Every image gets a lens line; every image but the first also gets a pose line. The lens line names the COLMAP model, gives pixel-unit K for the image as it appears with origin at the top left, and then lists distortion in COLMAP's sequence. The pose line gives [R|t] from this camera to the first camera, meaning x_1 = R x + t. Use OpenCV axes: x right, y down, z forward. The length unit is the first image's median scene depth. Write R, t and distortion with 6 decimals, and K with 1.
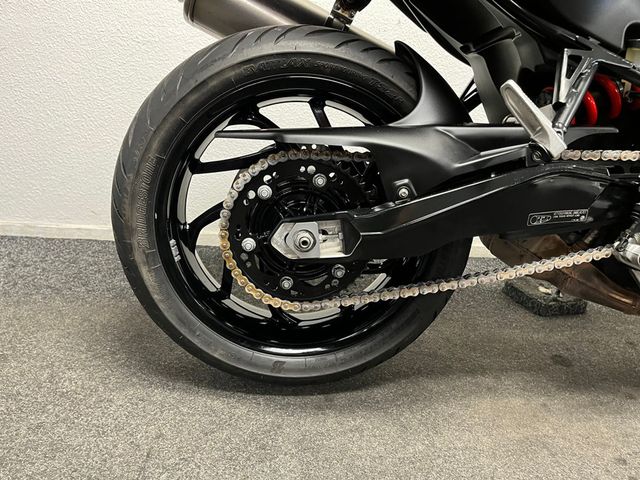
lens RADIAL K [[491.3, 0, 320.0], [0, 491.3, 240.0], [0, 0, 1]] dist [0.075737, -0.099633]
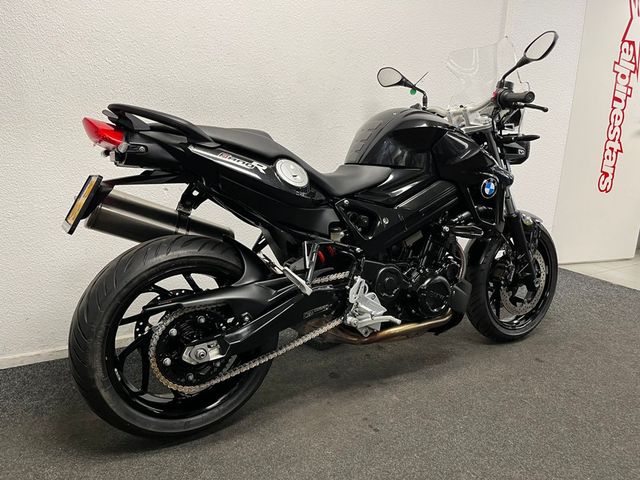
lens RADIAL K [[491.3, 0, 320.0], [0, 491.3, 240.0], [0, 0, 1]] dist [0.075737, -0.099633]
pose [[0.900567, -0.148226, 0.408667, -0.311523], [0.175757, 0.983964, -0.030419, -0.273810], [-0.397604, 0.099220, 0.912177, -0.930573]]
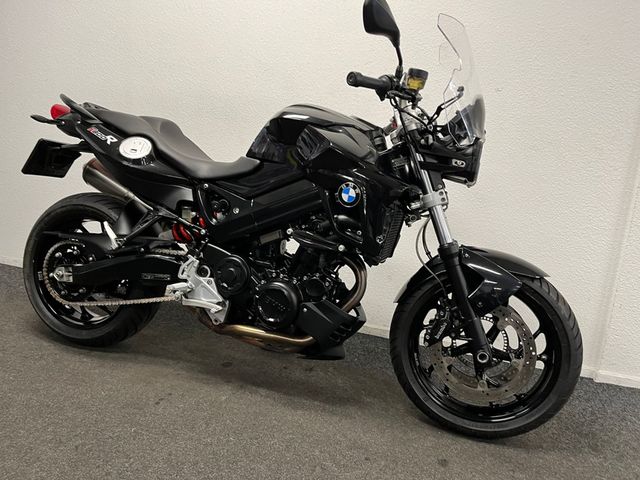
lens RADIAL K [[491.3, 0, 320.0], [0, 491.3, 240.0], [0, 0, 1]] dist [0.075737, -0.099633]
pose [[0.929781, 0.073045, -0.360792, 1.999538], [-0.137792, 0.977921, -0.157110, 0.044987], [0.341351, 0.195792, 0.919318, -0.906221]]
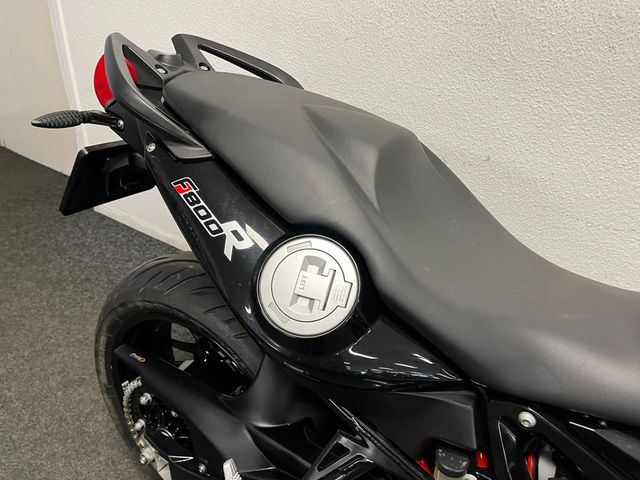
lens RADIAL K [[491.3, 0, 320.0], [0, 491.3, 240.0], [0, 0, 1]] dist [0.075737, -0.099633]
pose [[0.788327, 0.320111, -0.525423, 0.734430], [-0.205658, 0.941970, 0.265326, -0.839764], [0.579866, -0.101106, 0.808414, 0.257692]]
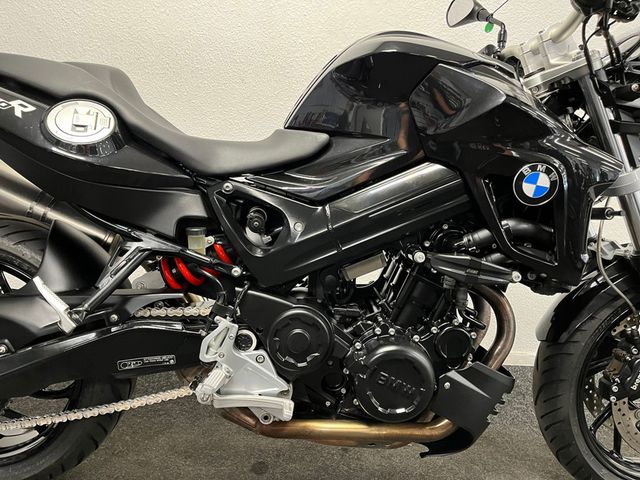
lens RADIAL K [[491.3, 0, 320.0], [0, 491.3, 240.0], [0, 0, 1]] dist [0.075737, -0.099633]
pose [[0.997120, -0.019769, -0.073216, 1.001257], [0.010807, 0.992614, -0.120835, -0.194182], [0.075064, 0.119696, 0.989969, -0.251401]]
